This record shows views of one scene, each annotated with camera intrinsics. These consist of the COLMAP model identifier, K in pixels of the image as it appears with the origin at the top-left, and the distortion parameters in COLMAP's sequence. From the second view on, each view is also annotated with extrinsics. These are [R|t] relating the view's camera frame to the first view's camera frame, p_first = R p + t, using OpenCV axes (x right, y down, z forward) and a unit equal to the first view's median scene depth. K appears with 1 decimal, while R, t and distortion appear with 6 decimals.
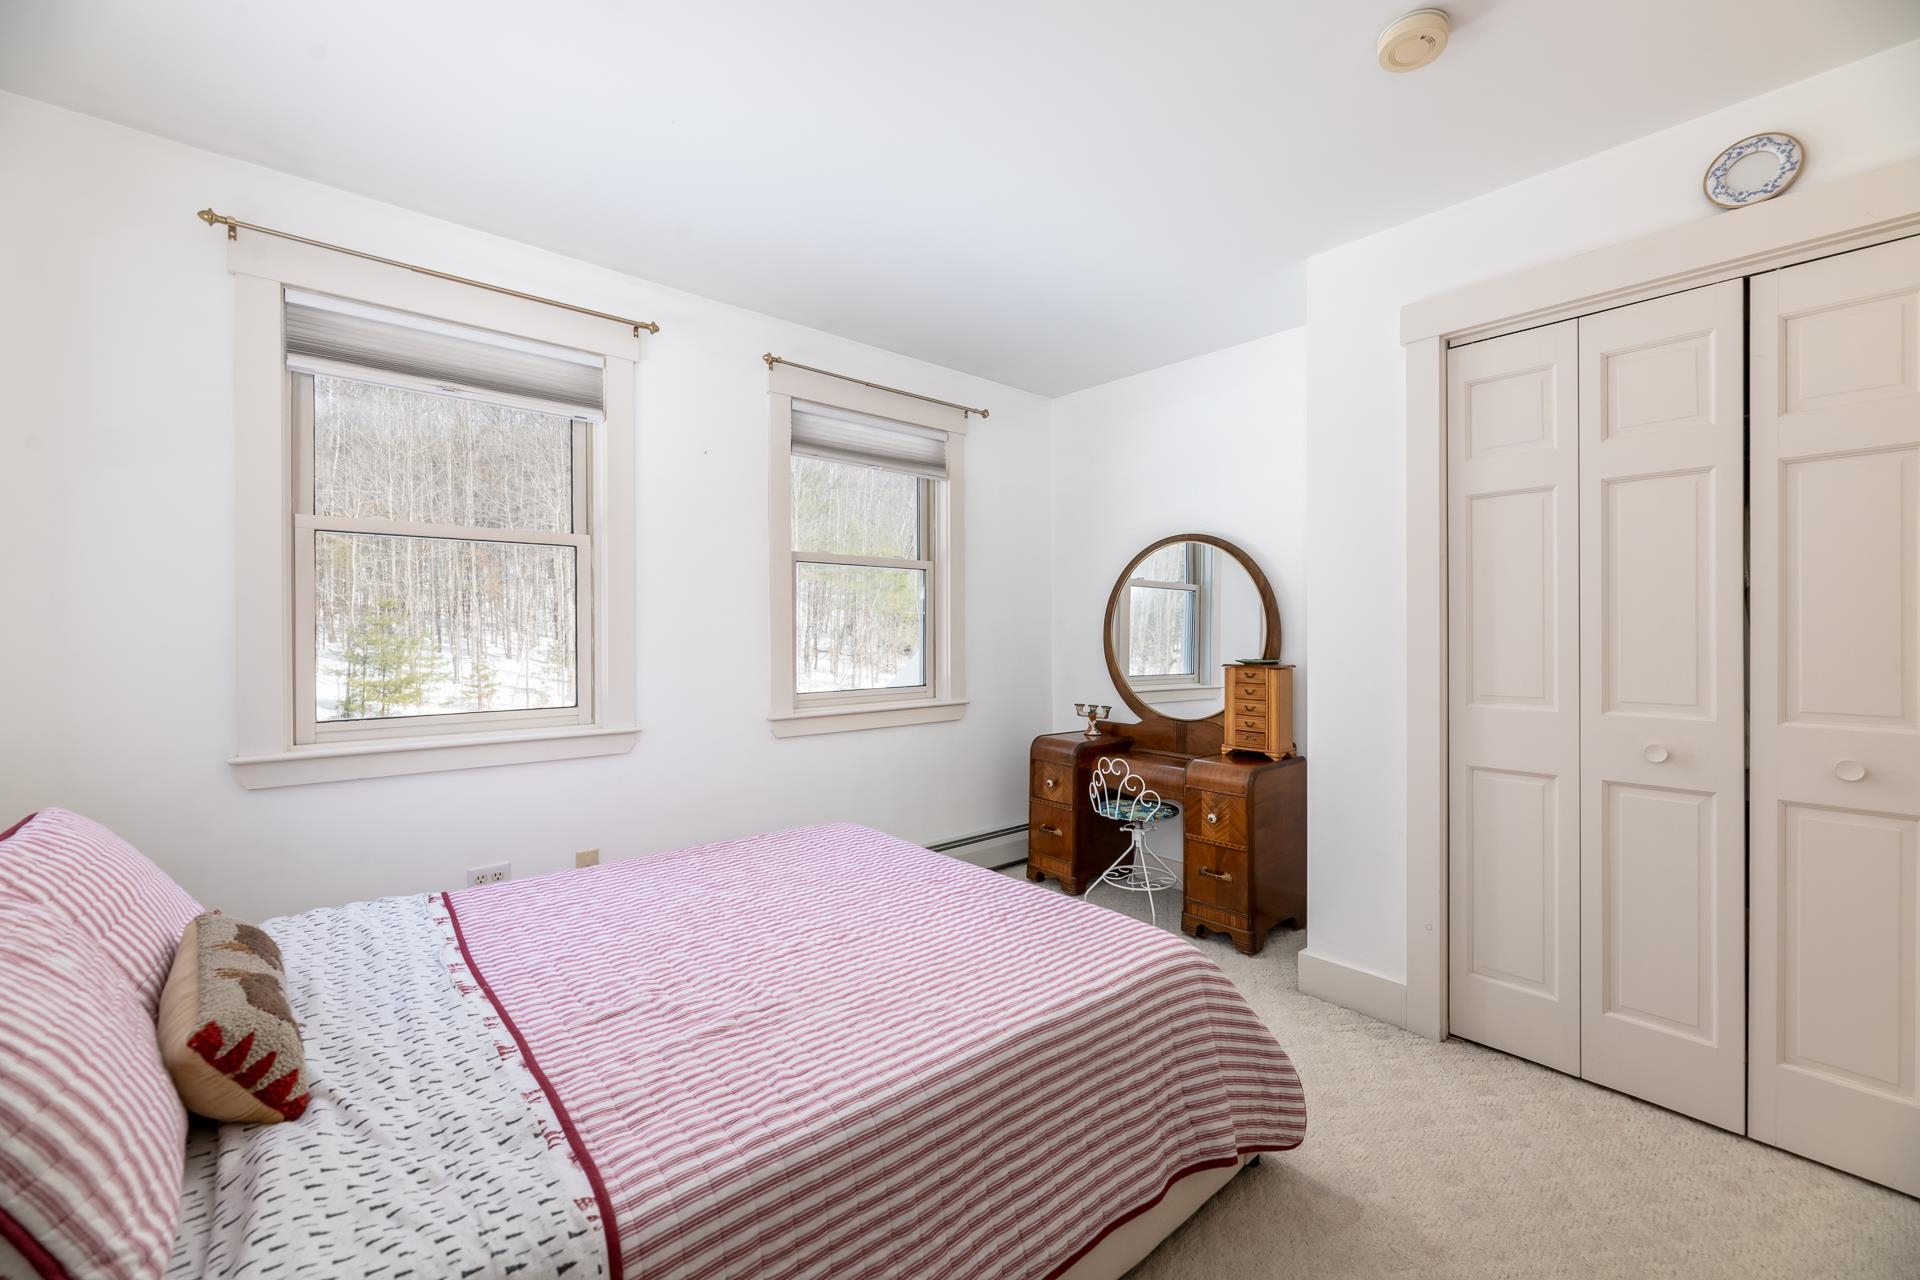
lens RADIAL K [[778.2, 0, 961.6], [0, 778.2, 633.8], [0, 0, 1]] dist [0.001666, 0.000166]
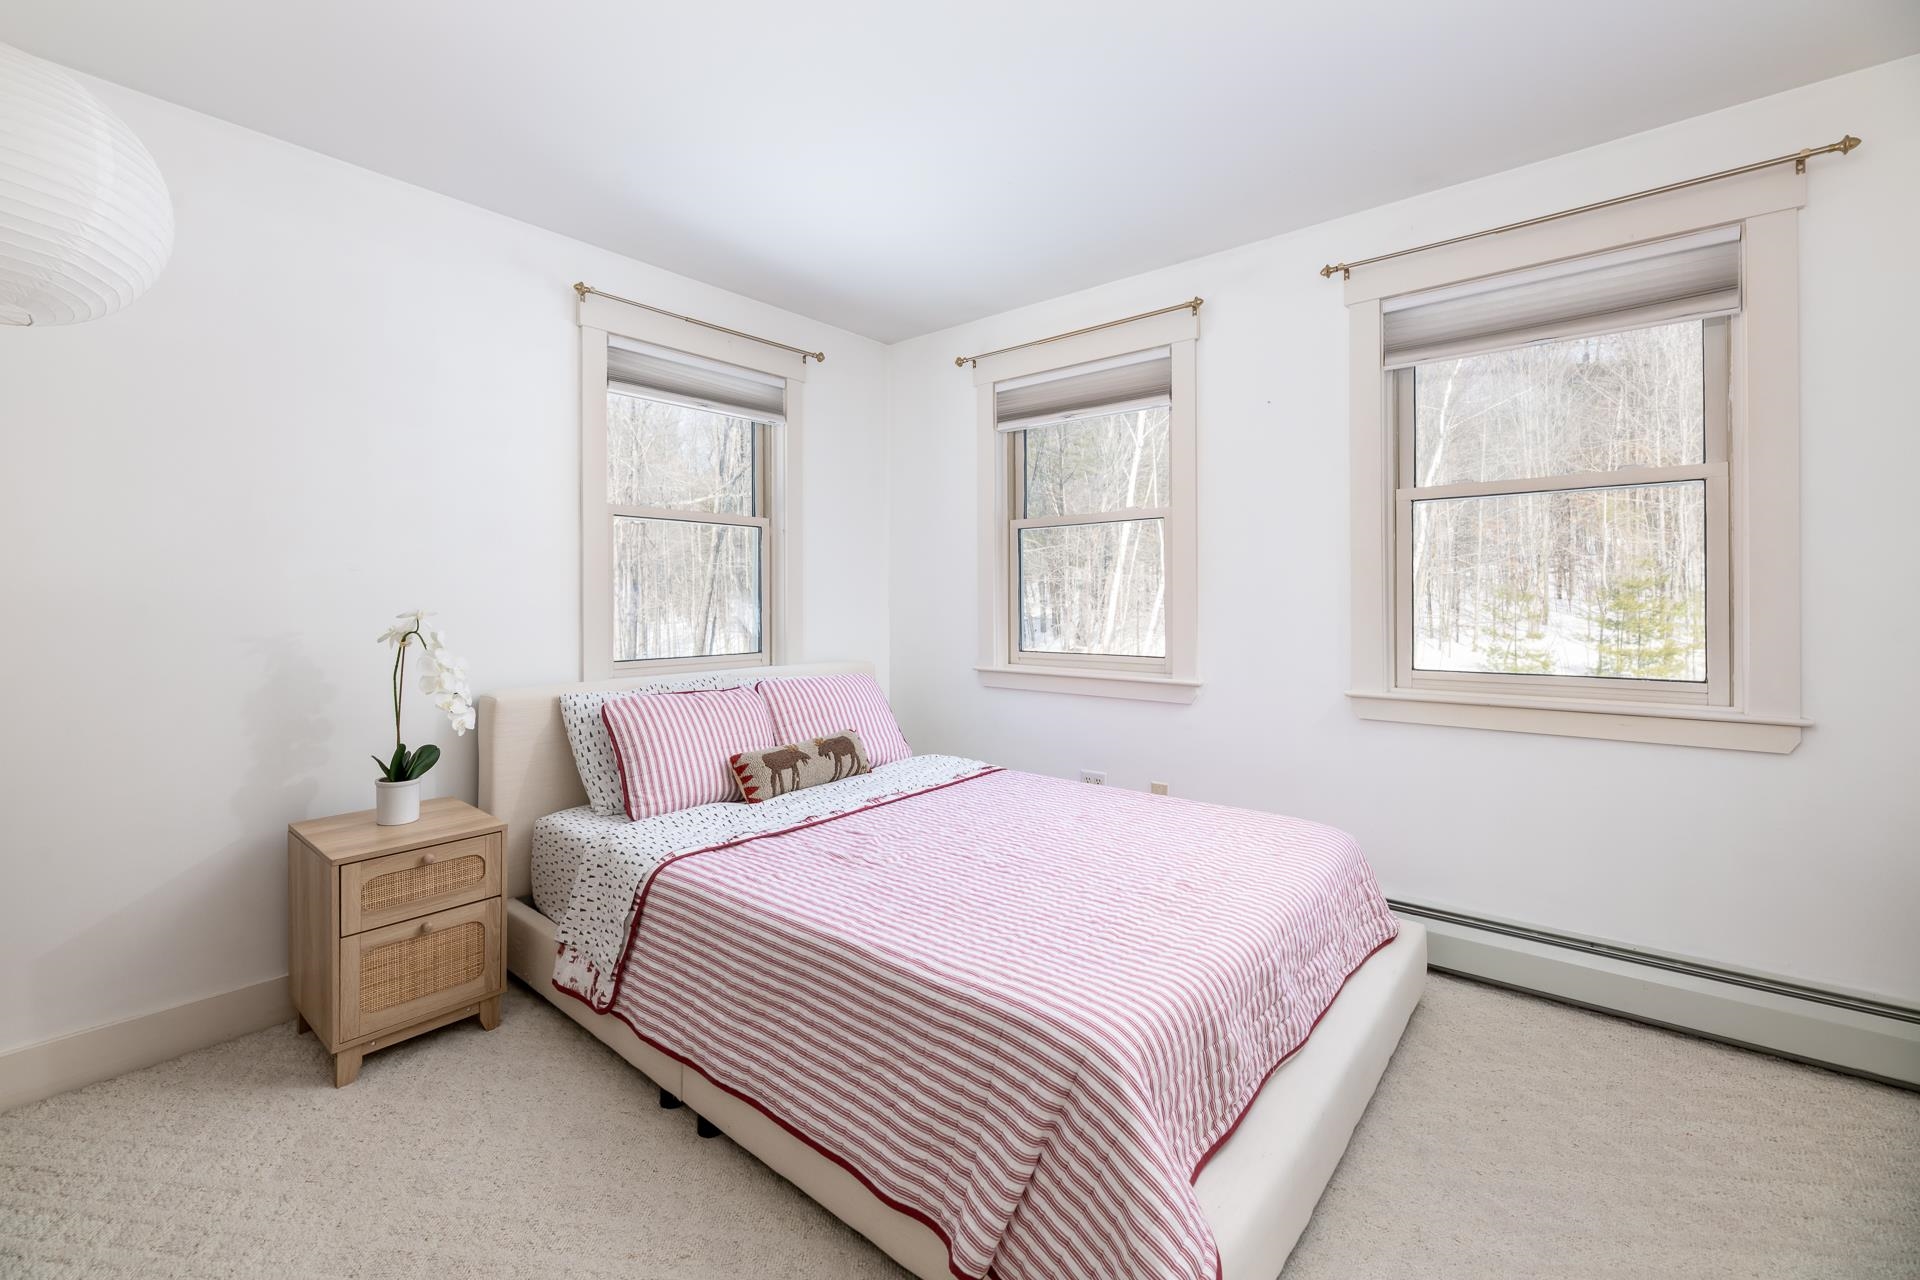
lens RADIAL K [[808.0, 0, 950.1], [0, 808.0, 592.4], [0, 0, 1]] dist [0.001513, 0.000205]
pose [[0.149656, -0.007768, -0.988708, 1.112301], [0.001499, 0.999970, -0.007630, 0.005165], [0.988737, -0.000340, 0.149664, 0.843716]]
